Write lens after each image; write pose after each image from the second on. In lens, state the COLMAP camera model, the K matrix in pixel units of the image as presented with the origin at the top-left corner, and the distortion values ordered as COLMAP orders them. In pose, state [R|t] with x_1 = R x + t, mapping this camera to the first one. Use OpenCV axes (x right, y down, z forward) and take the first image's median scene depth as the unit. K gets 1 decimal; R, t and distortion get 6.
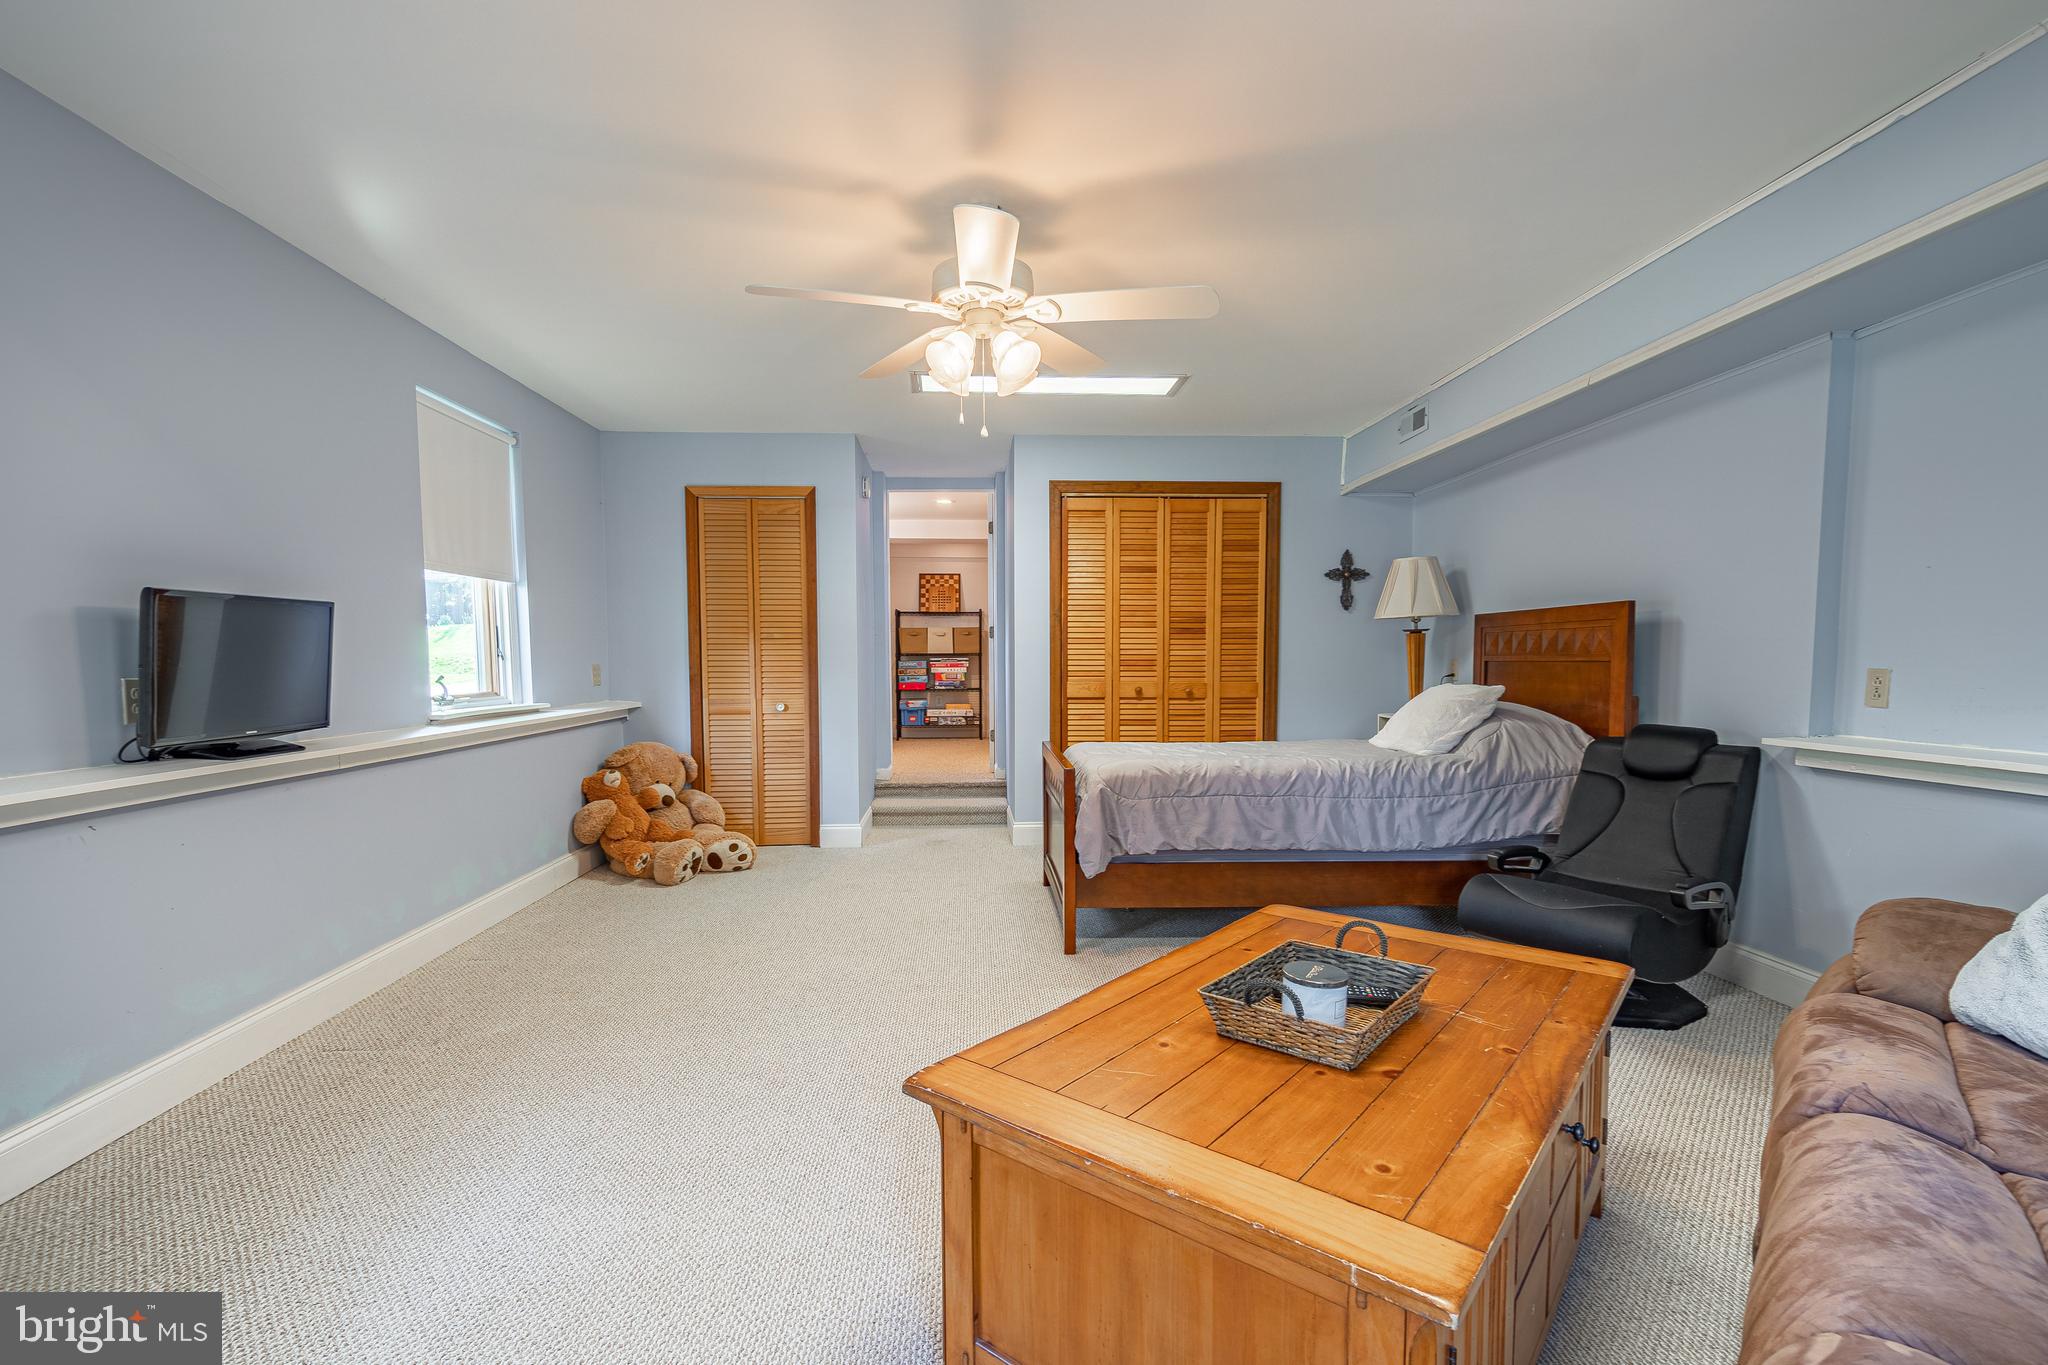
lens RADIAL K [[916.2, 0, 1021.7], [0, 916.2, 726.1], [0, 0, 1]] dist [0.001388, -0.000082]
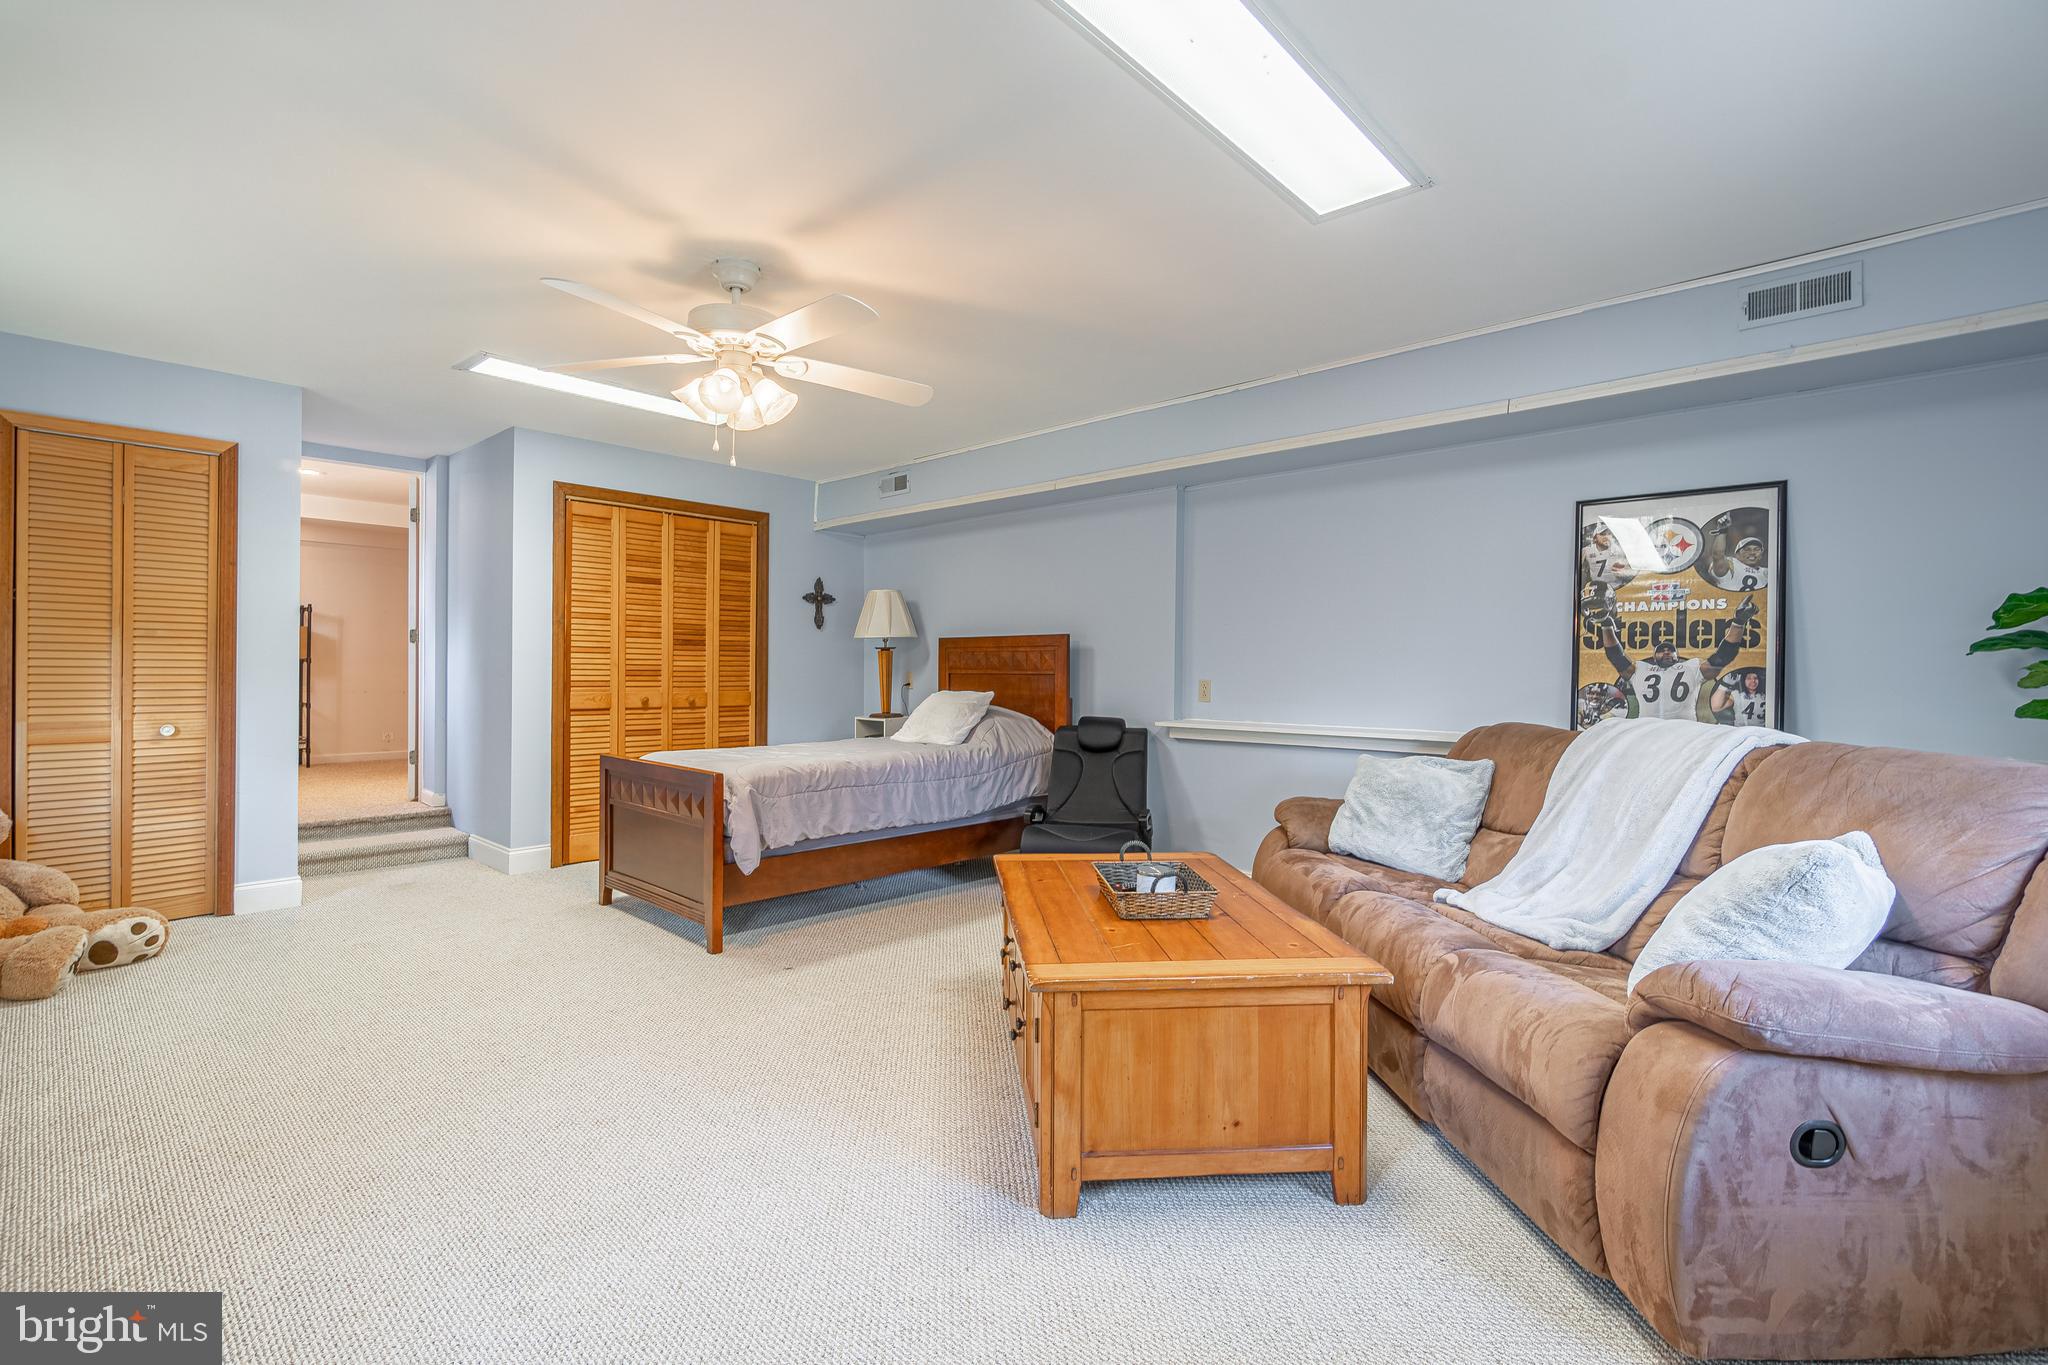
lens RADIAL K [[901.4, 0, 1024.0], [0, 901.4, 682.5], [0, 0, 1]] dist [-0.003221, -0.000649]
pose [[0.712480, -0.001117, 0.701692, -0.306312], [0.042108, 0.998265, -0.041166, -0.000710], [-0.700428, 0.058877, 0.711290, 0.009442]]
